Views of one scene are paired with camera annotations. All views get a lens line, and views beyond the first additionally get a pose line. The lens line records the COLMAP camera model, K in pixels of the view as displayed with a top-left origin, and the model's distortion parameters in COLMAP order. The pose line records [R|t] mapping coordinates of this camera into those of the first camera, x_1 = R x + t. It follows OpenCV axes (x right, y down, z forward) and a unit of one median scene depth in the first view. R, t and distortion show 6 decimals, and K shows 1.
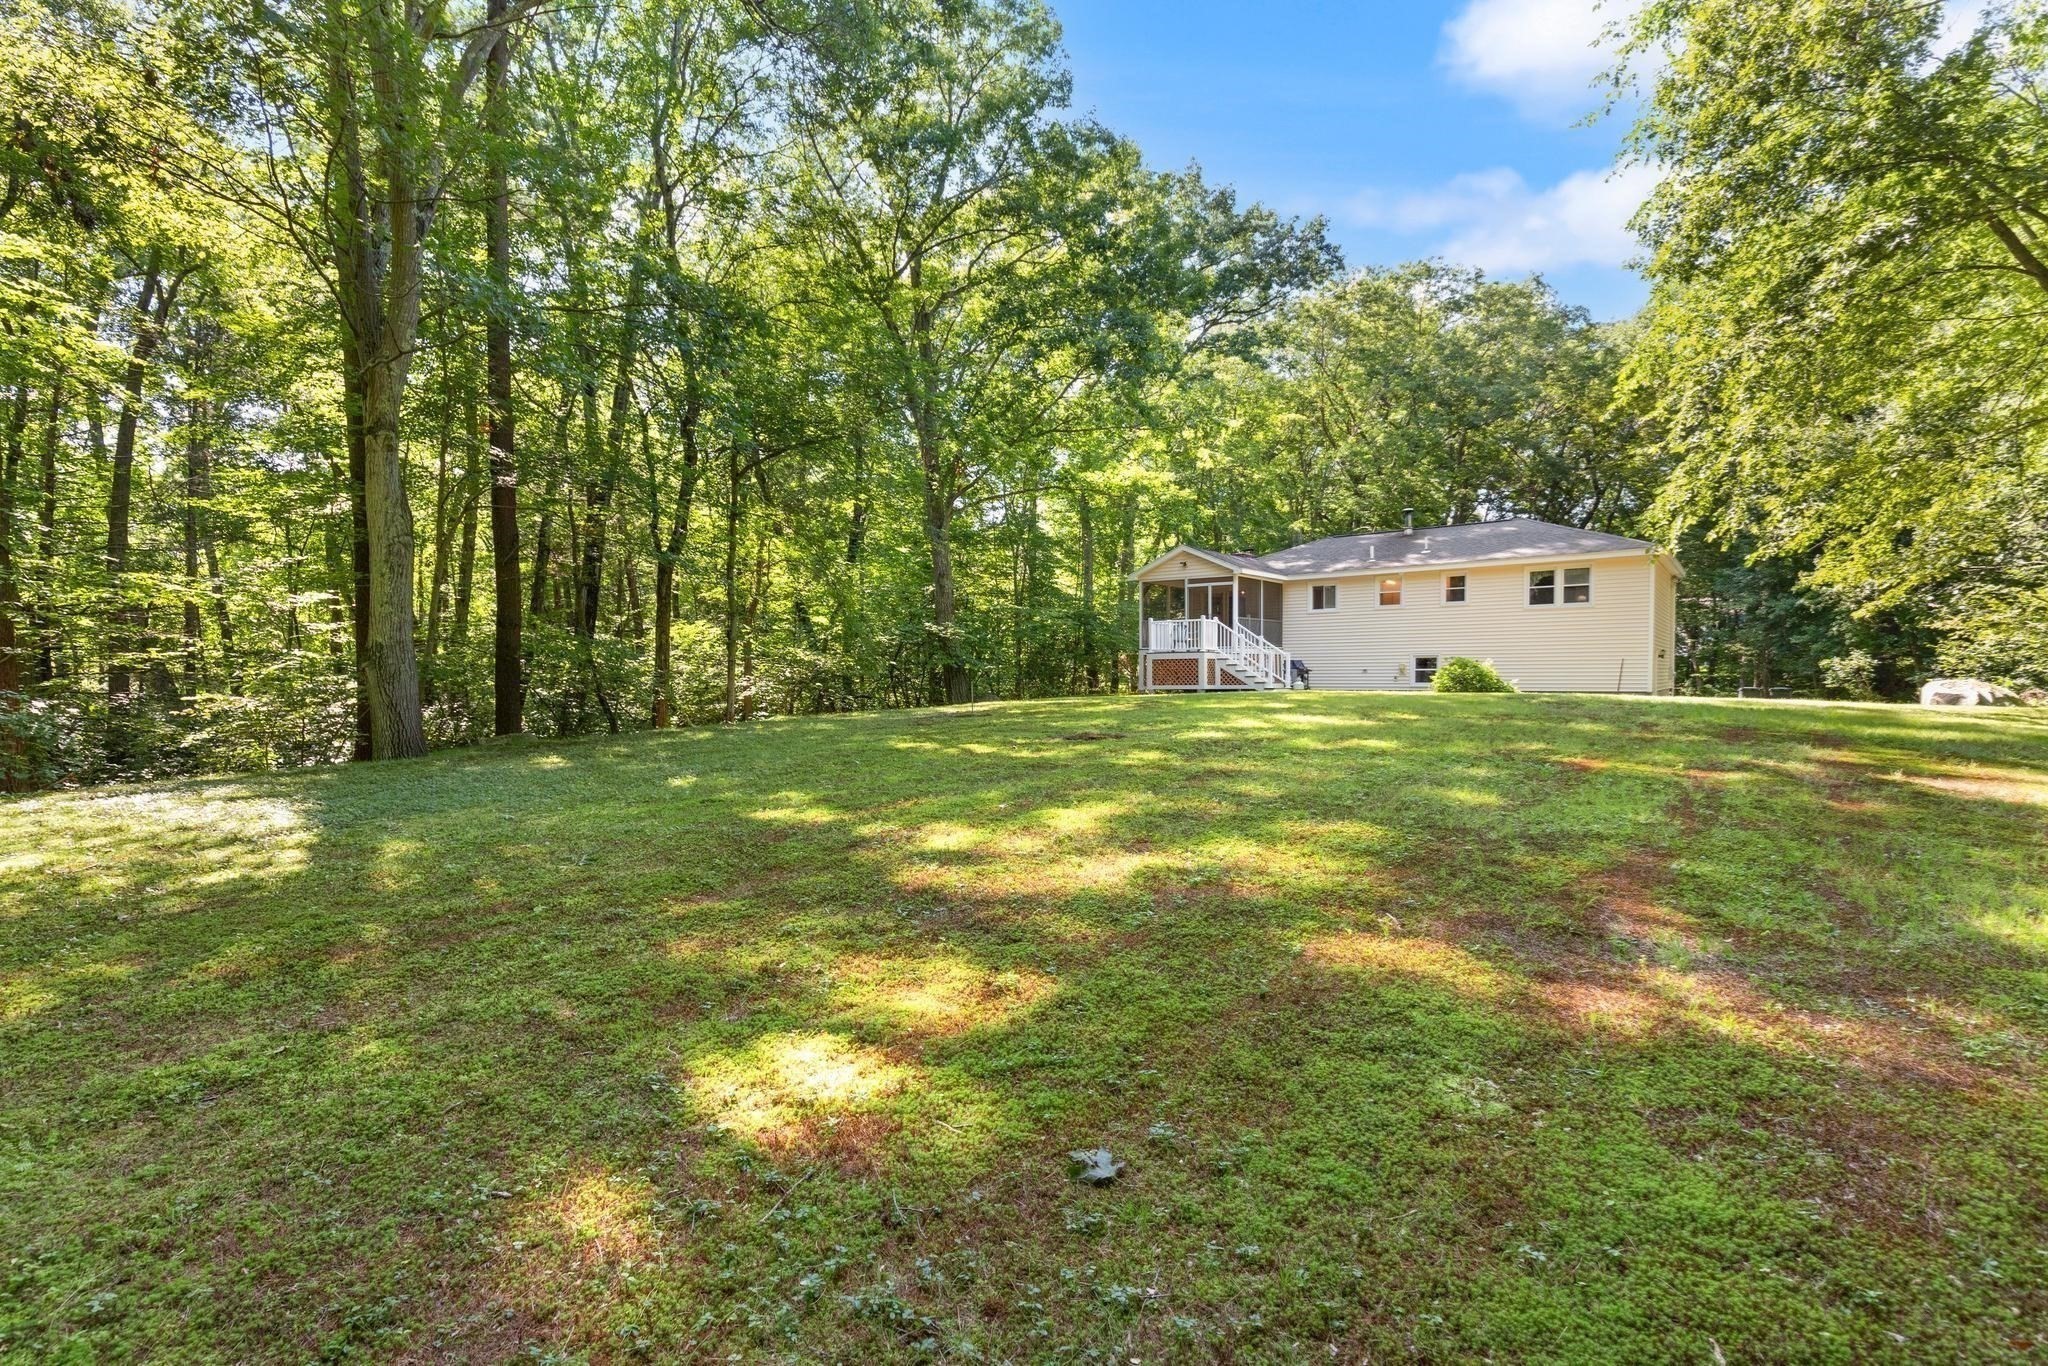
lens RADIAL K [[936.7, 0, 1014.9], [0, 936.7, 684.3], [0, 0, 1]] dist [0.001099, -0.000040]
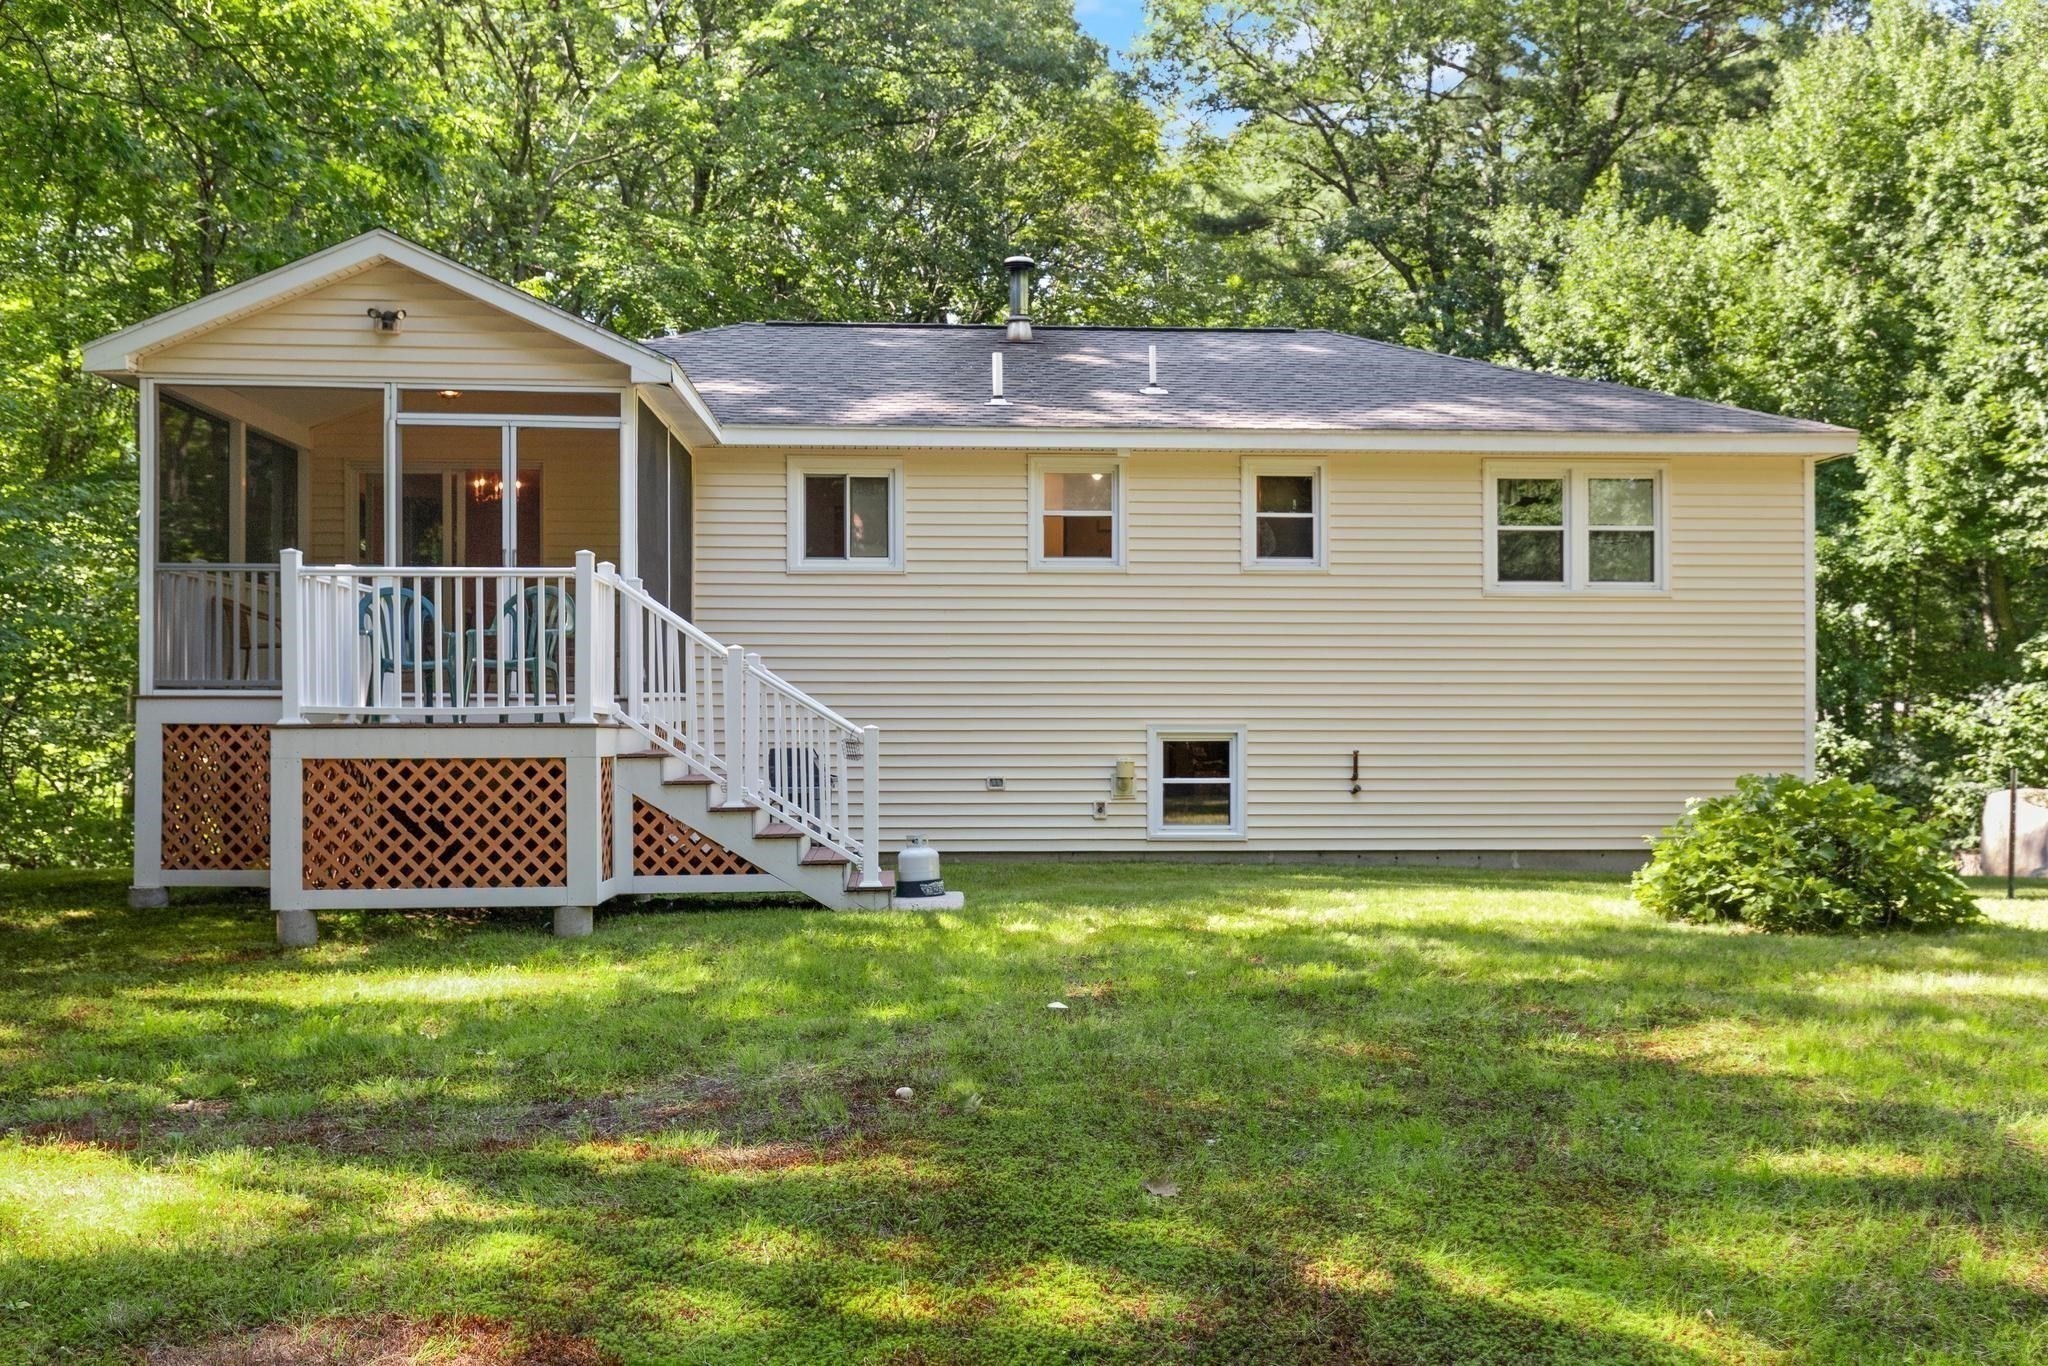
lens RADIAL K [[2009.5, 0, 1043.9], [0, 2009.5, 692.3], [0, 0, 1]] dist [-0.008245, 0.000000]
pose [[0.738627, 0.013820, 0.673972, -0.026452], [-0.000098, 0.999792, -0.020394, -0.031702], [-0.674114, 0.014997, 0.738475, 0.574753]]
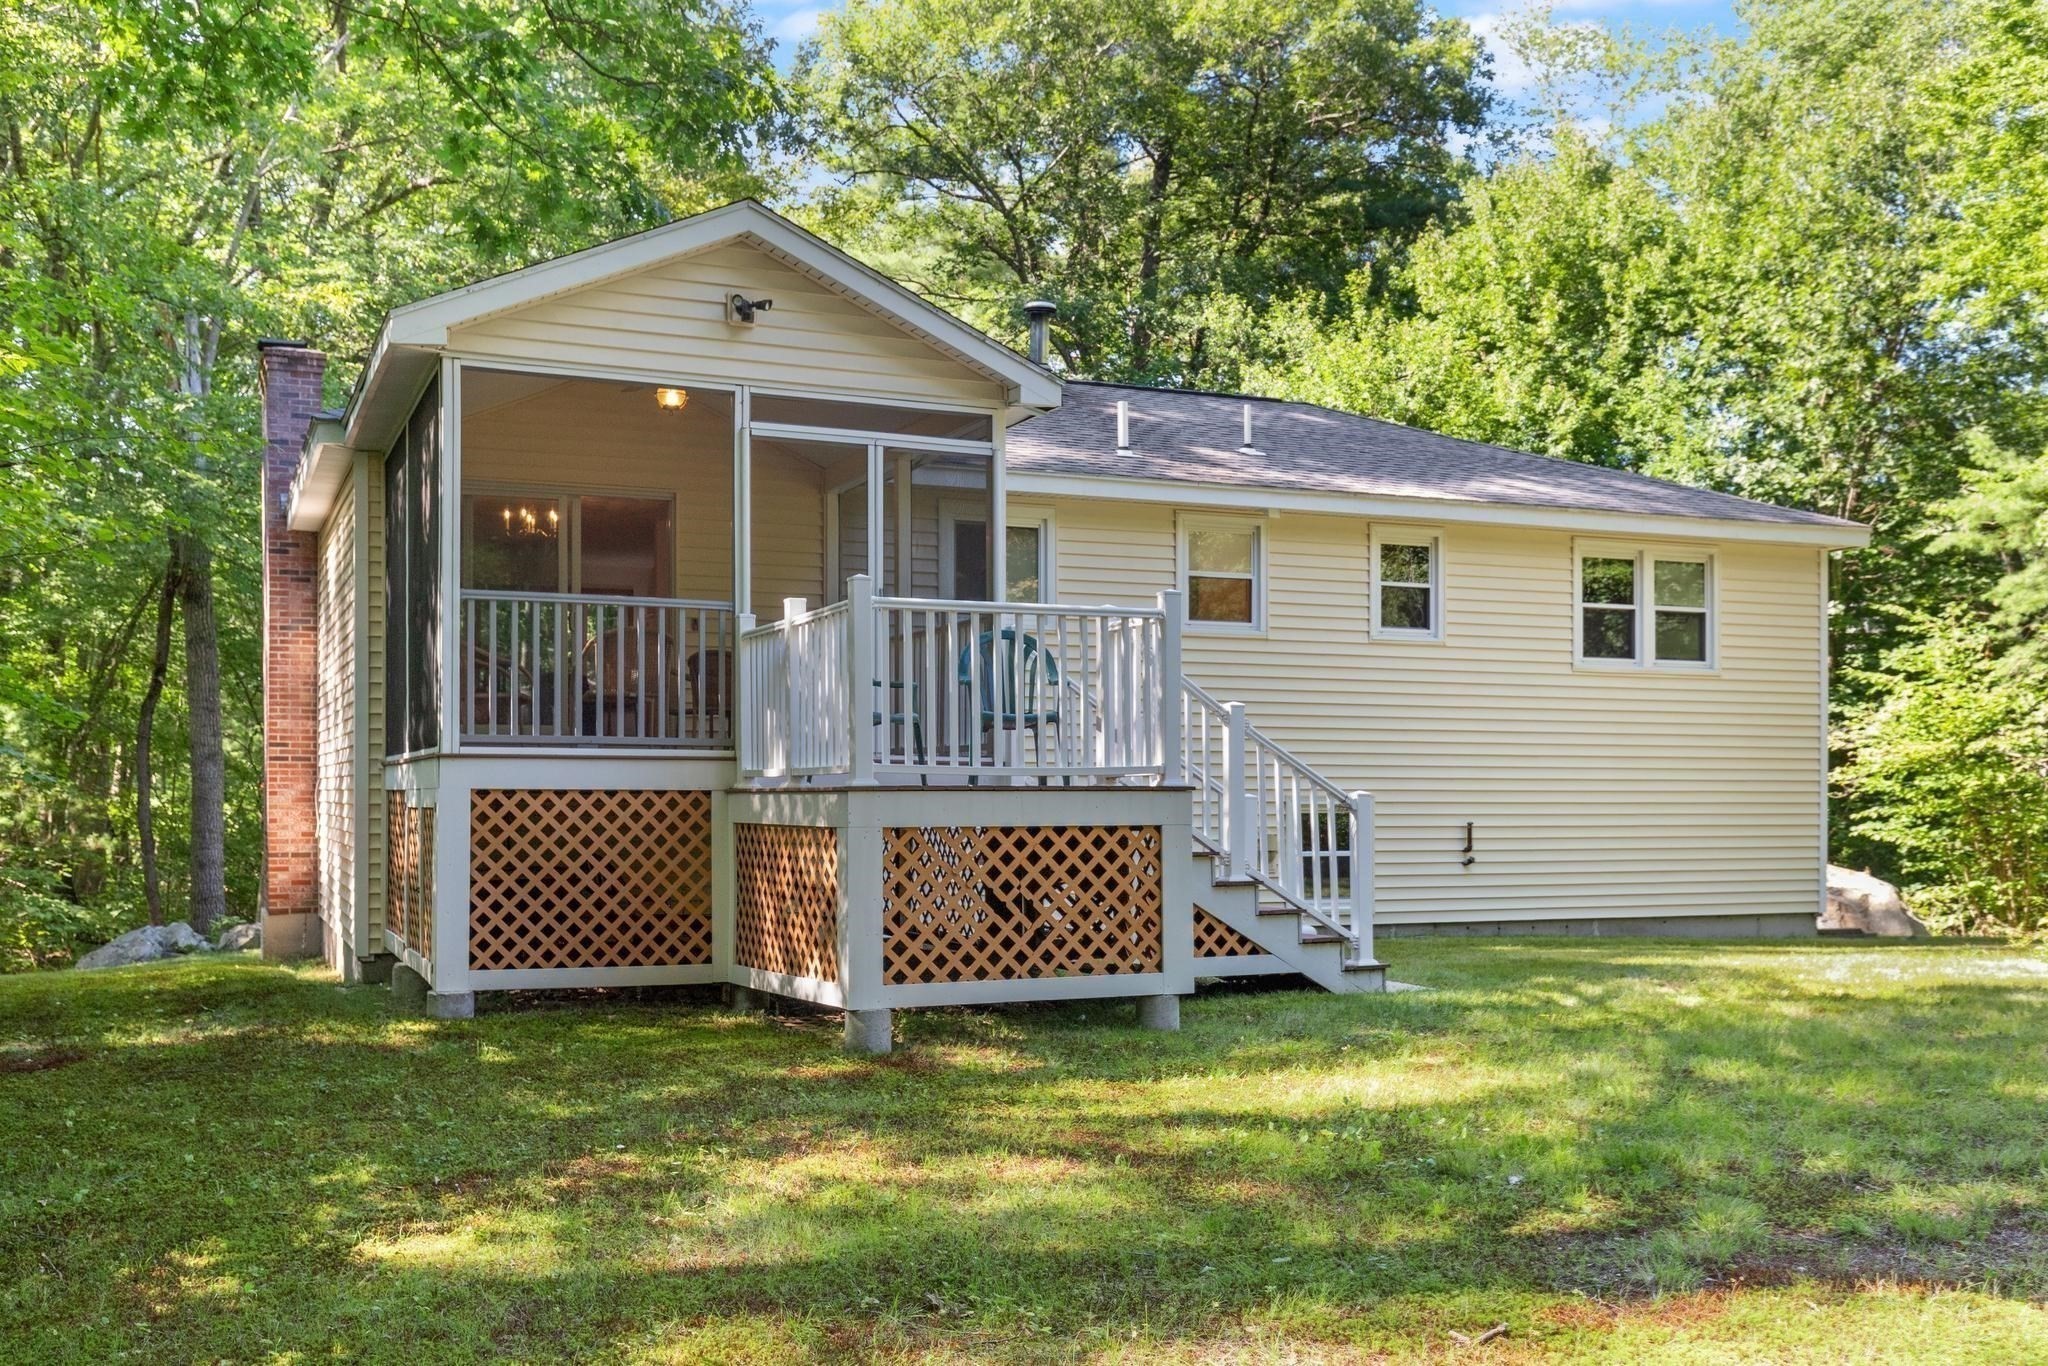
lens RADIAL K [[2009.5, 0, 1035.1], [0, 2009.5, 792.0], [0, 0, 1]] dist [-0.008245, 0.000000]
pose [[0.471506, 0.009955, 0.881807, -0.155425], [0.002139, 0.999920, -0.012432, -0.028092], [-0.881860, 0.007748, 0.471447, 0.804880]]
